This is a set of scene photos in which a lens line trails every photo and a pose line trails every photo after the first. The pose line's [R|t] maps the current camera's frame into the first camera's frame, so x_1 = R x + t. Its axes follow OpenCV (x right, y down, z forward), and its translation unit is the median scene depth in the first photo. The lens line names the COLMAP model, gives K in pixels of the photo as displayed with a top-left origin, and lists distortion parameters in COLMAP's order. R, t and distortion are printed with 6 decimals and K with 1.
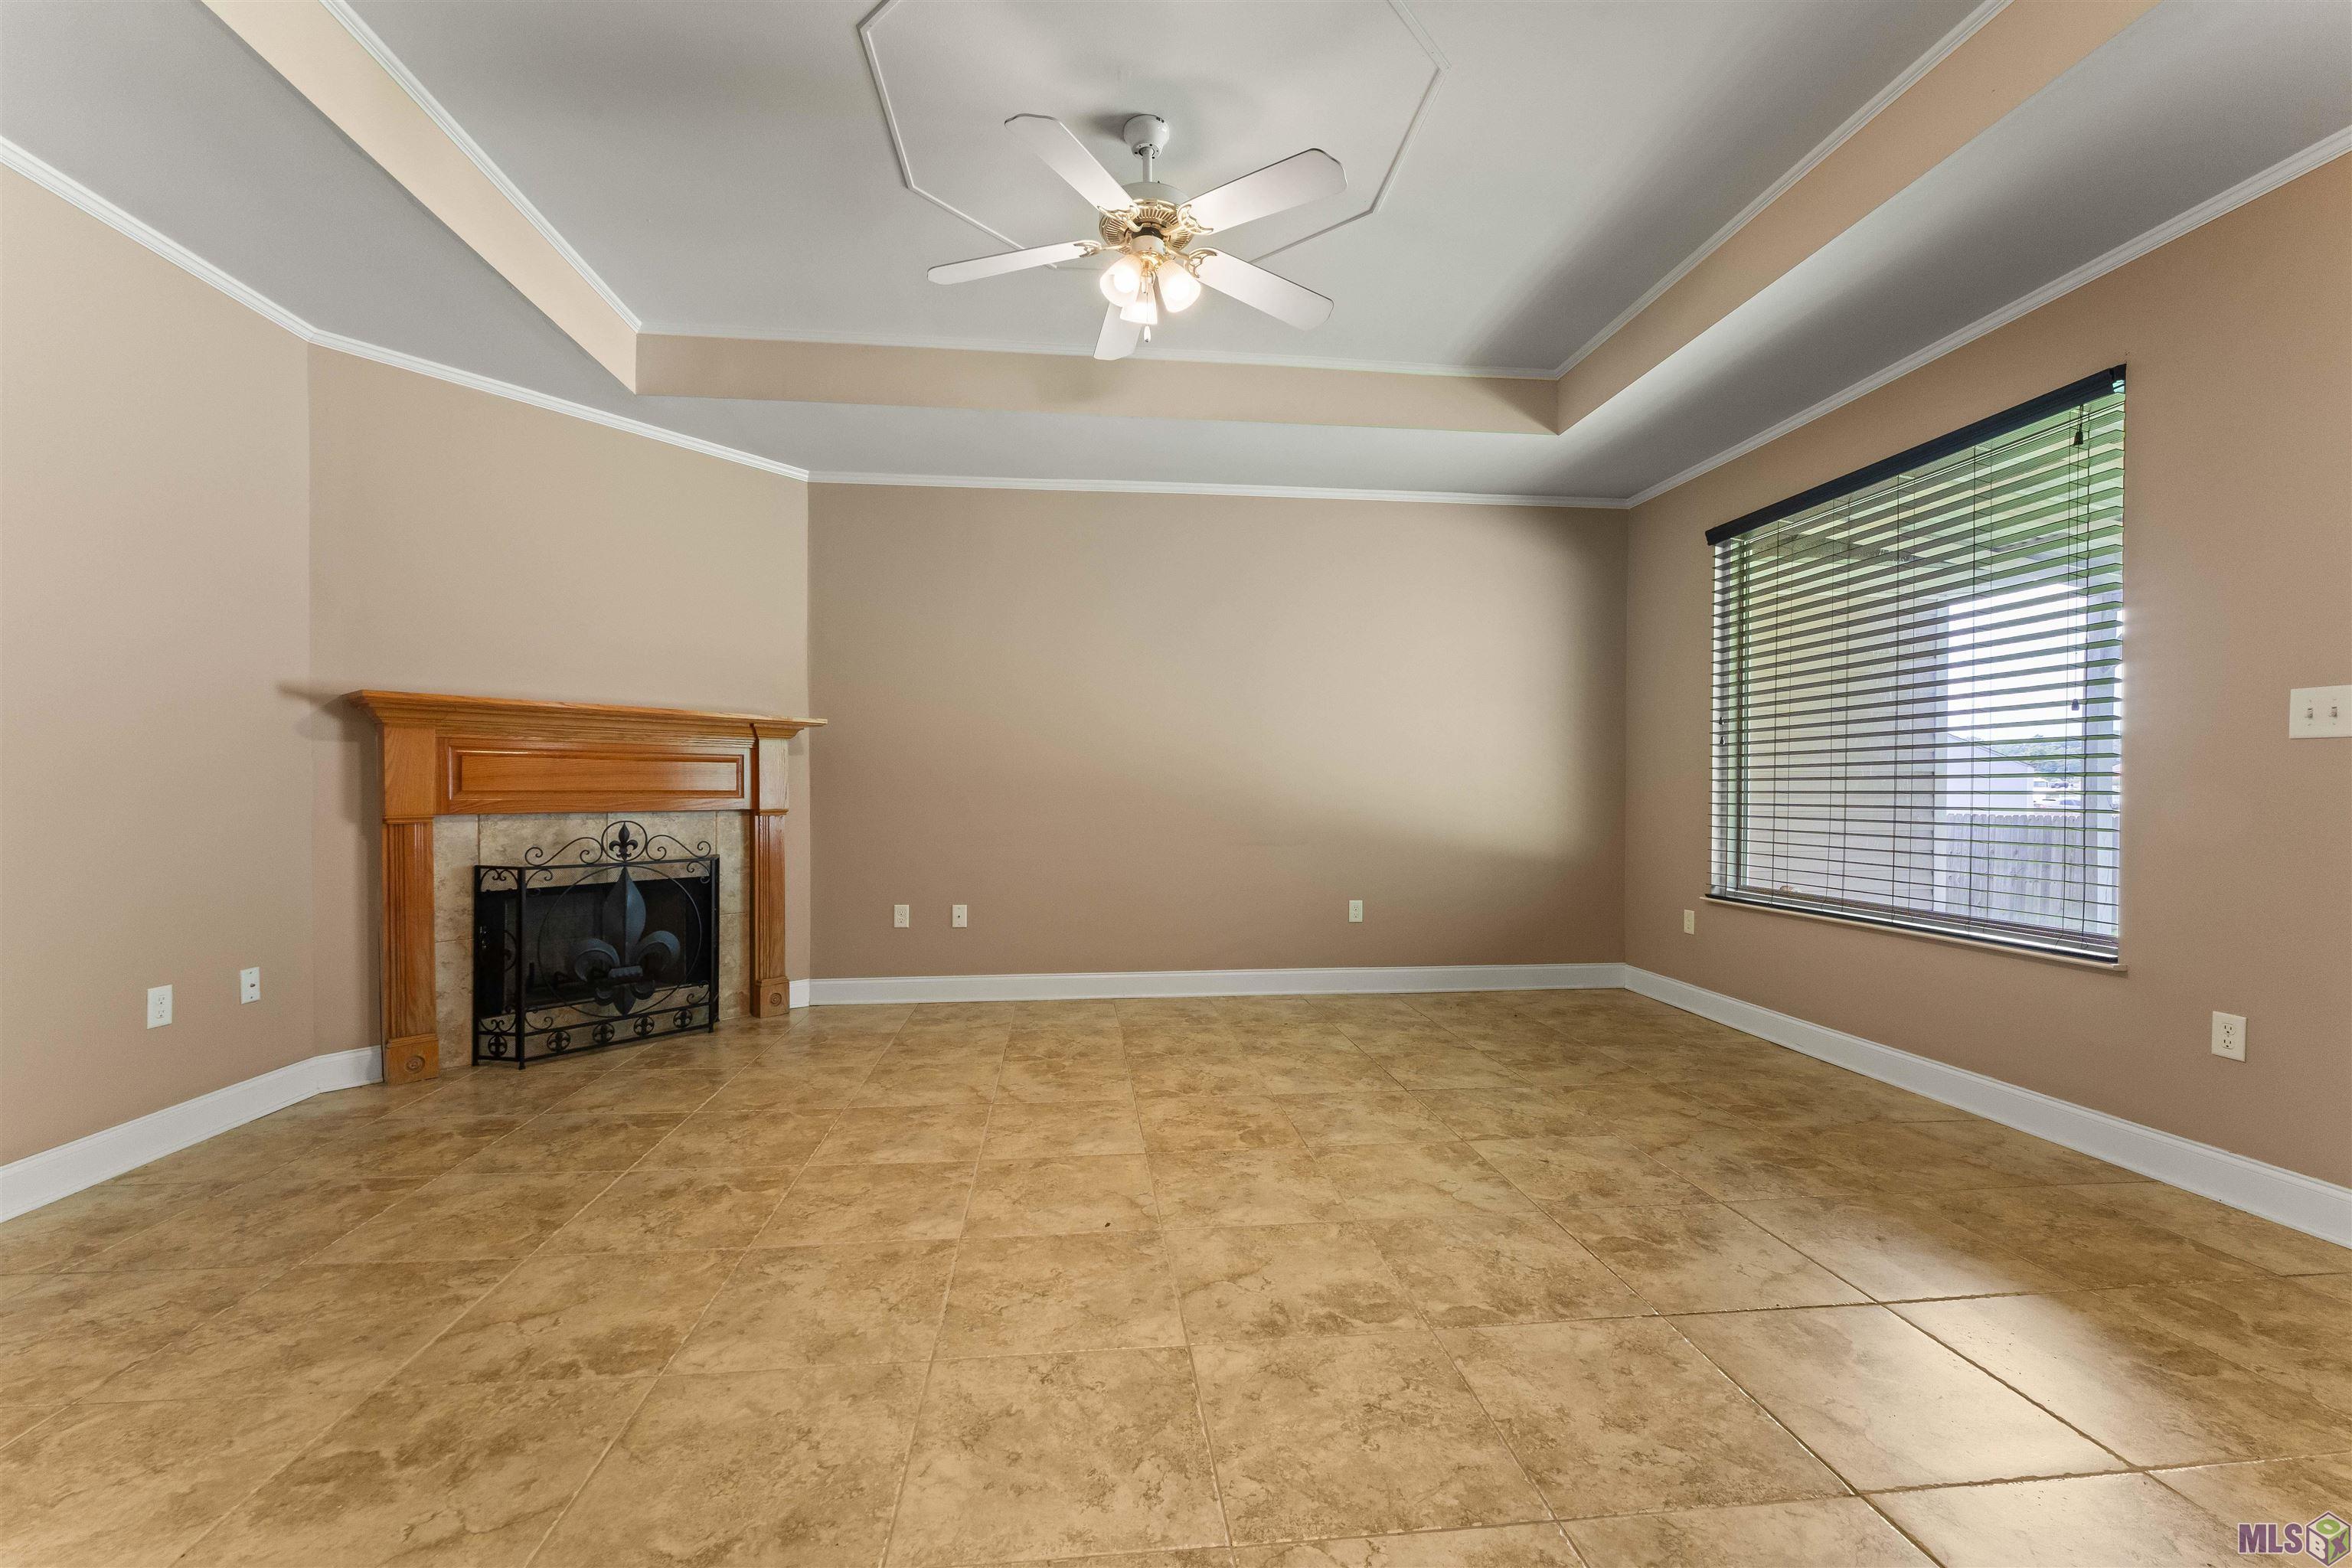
lens RADIAL K [[939.3, 0, 1157.9], [0, 939.3, 801.4], [0, 0, 1]] dist [-0.002594, -0.000319]
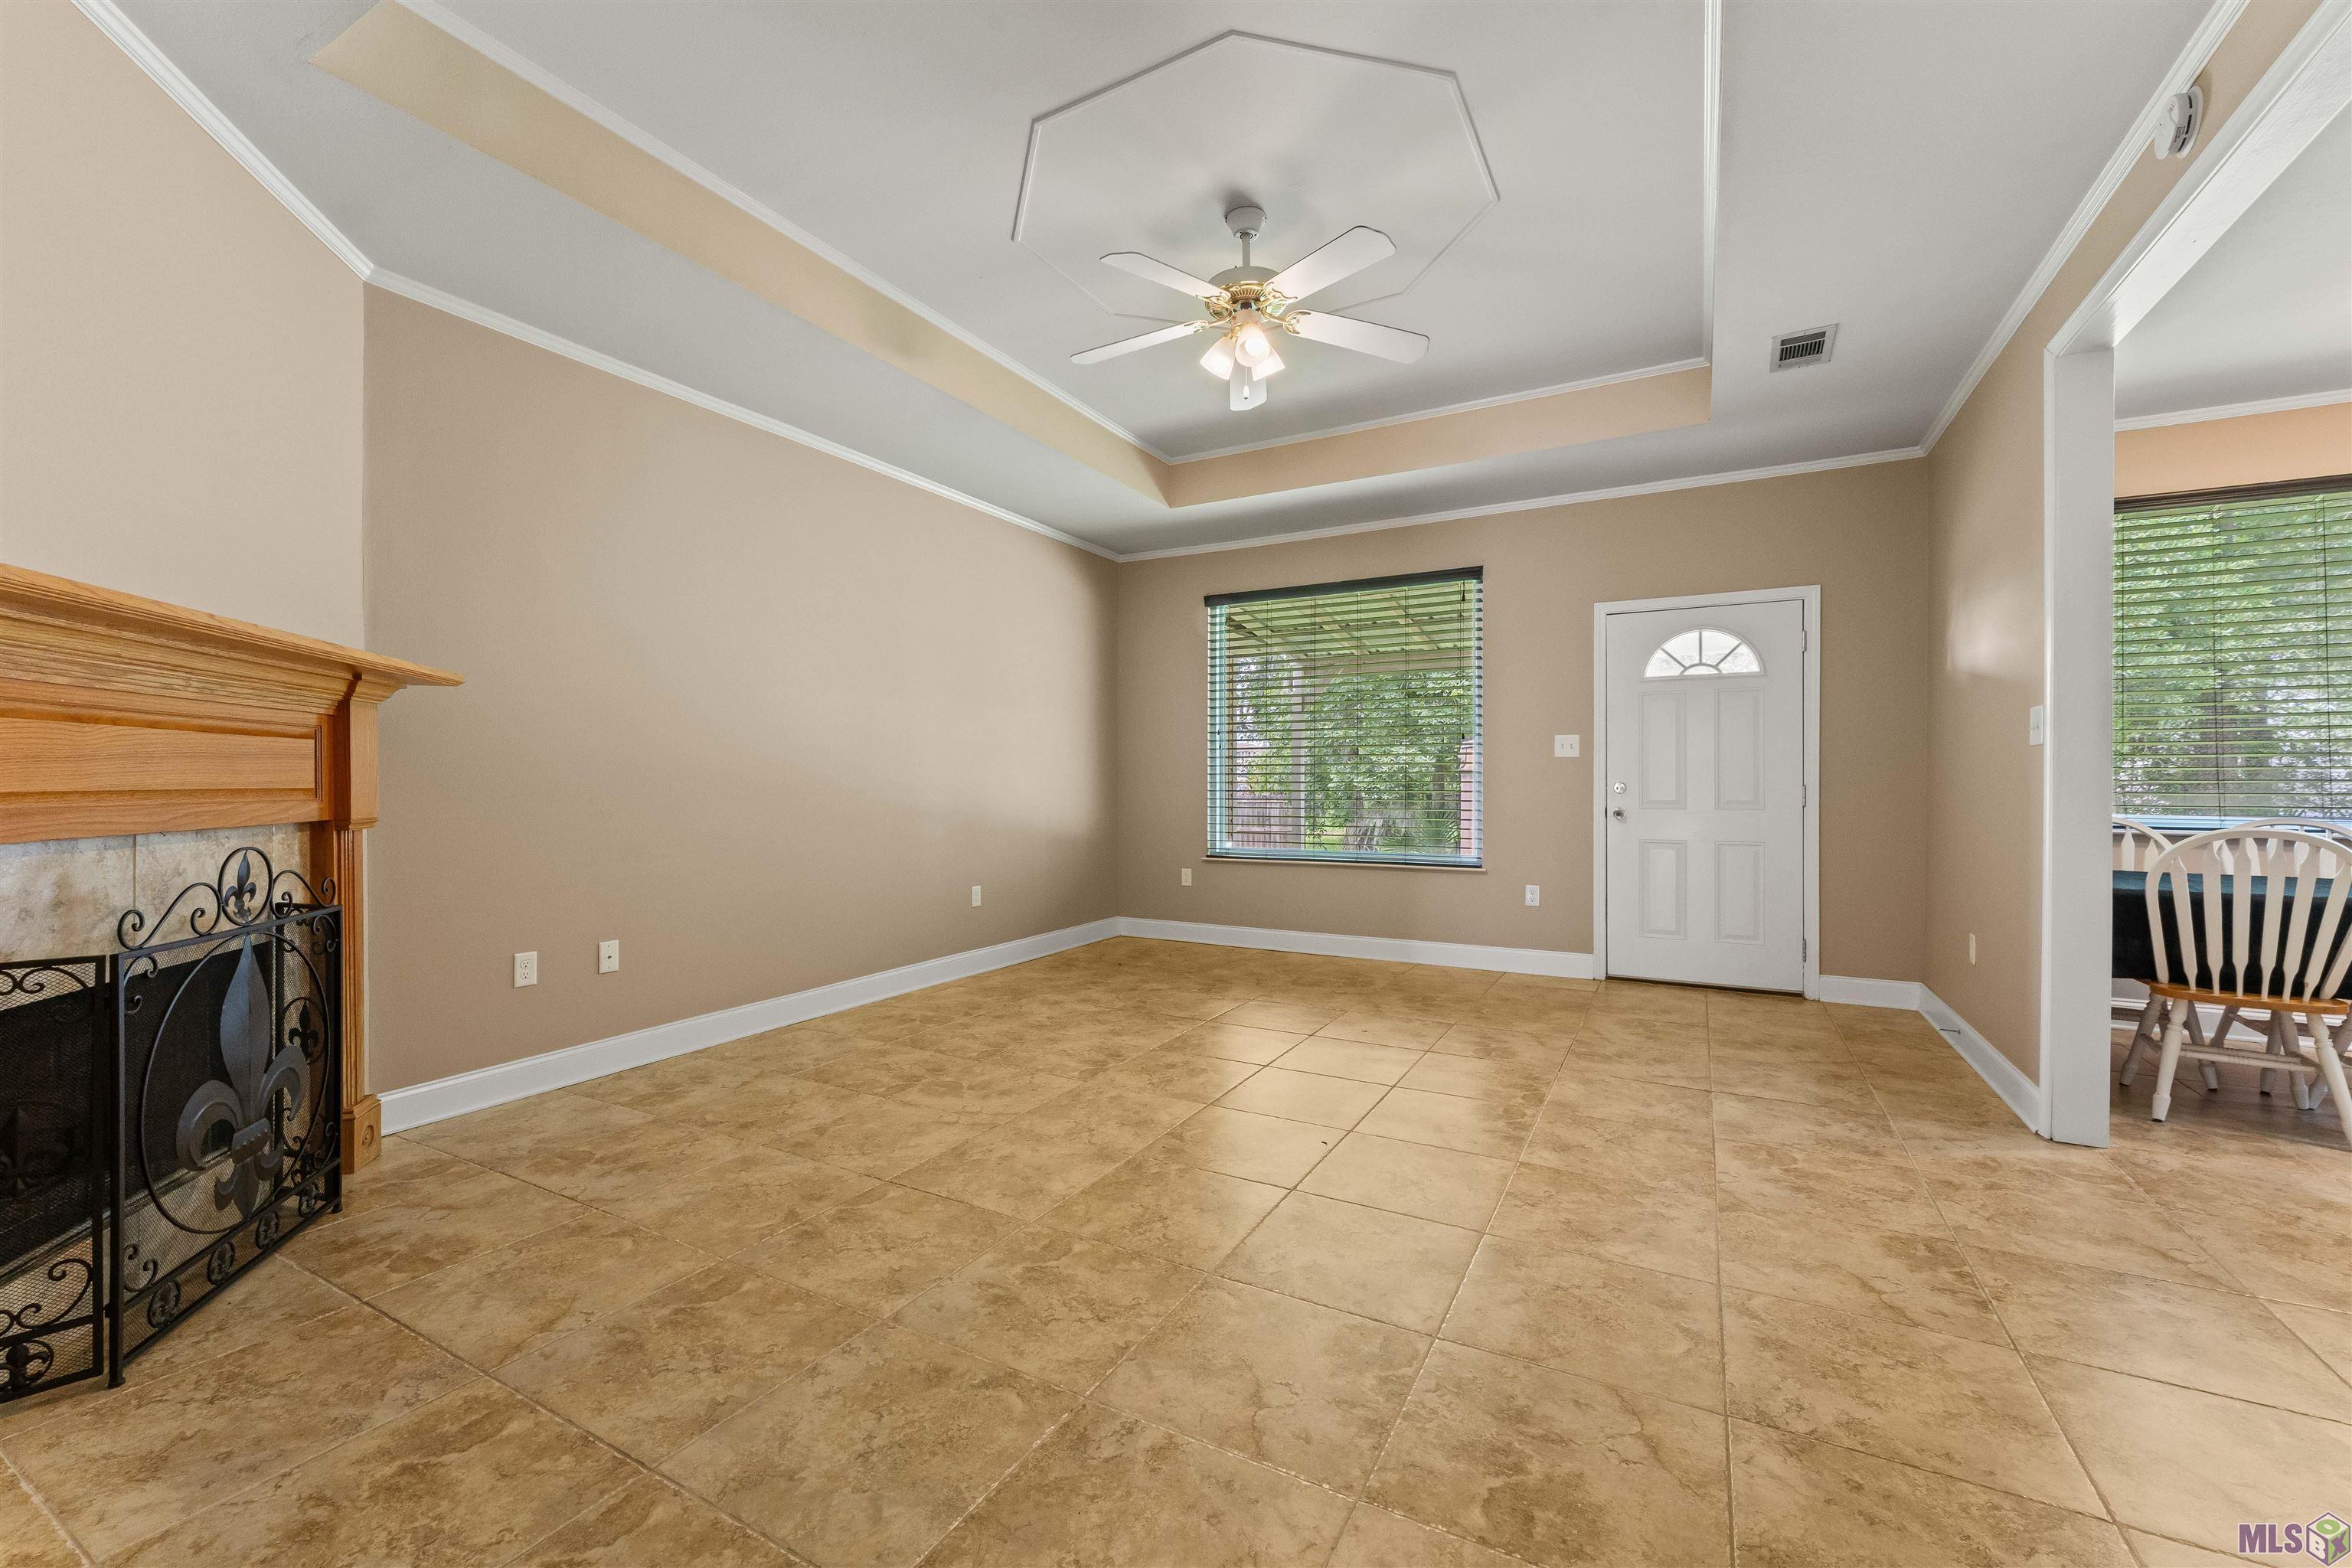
lens RADIAL K [[933.4, 0, 1176.0], [0, 933.4, 784.0], [0, 0, 1]] dist [0.001080, -0.000050]
pose [[0.582510, -0.006122, 0.812800, -0.844334], [0.012156, 0.999925, -0.001180, -0.009169], [-0.812732, 0.010568, 0.582541, 0.332394]]
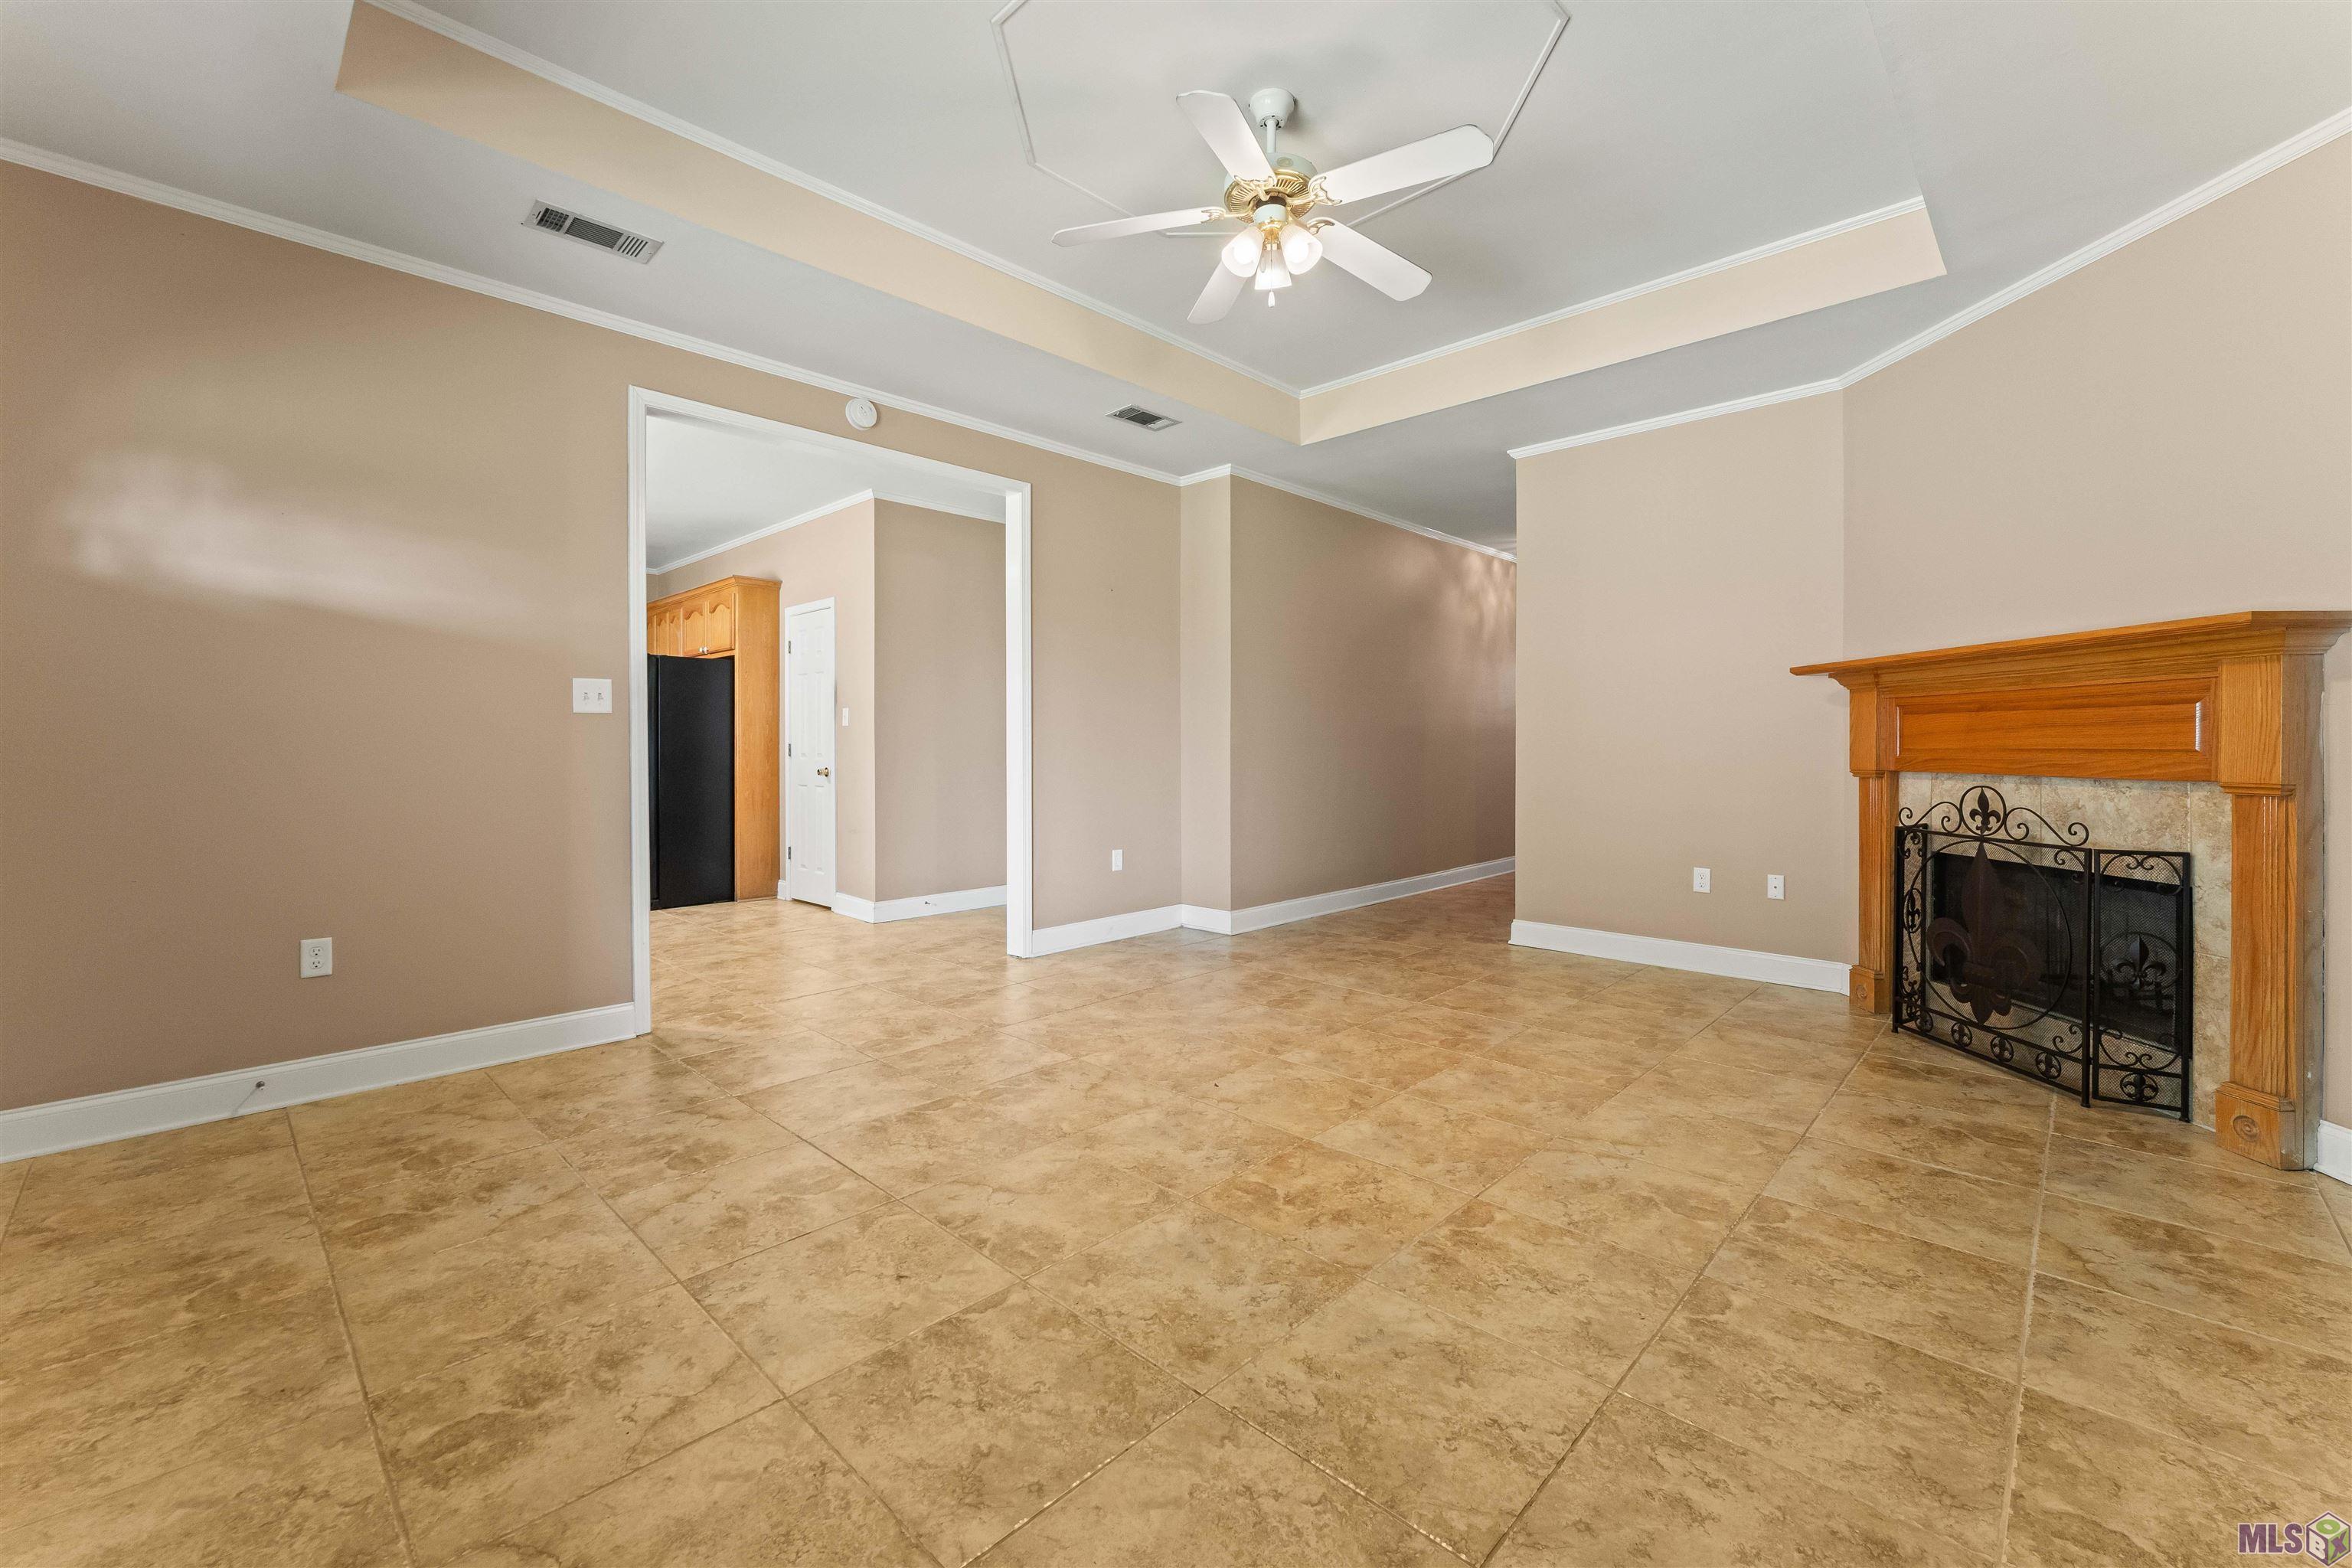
lens RADIAL K [[1023.2, 0, 1184.4], [0, 1023.2, 742.7], [0, 0, 1]] dist [-0.001733, -0.000165]
pose [[-0.762325, -0.003884, -0.647182, 0.654646], [-0.009936, 0.999934, 0.005703, -0.017989], [0.647118, 0.010778, -0.762314, 1.502171]]
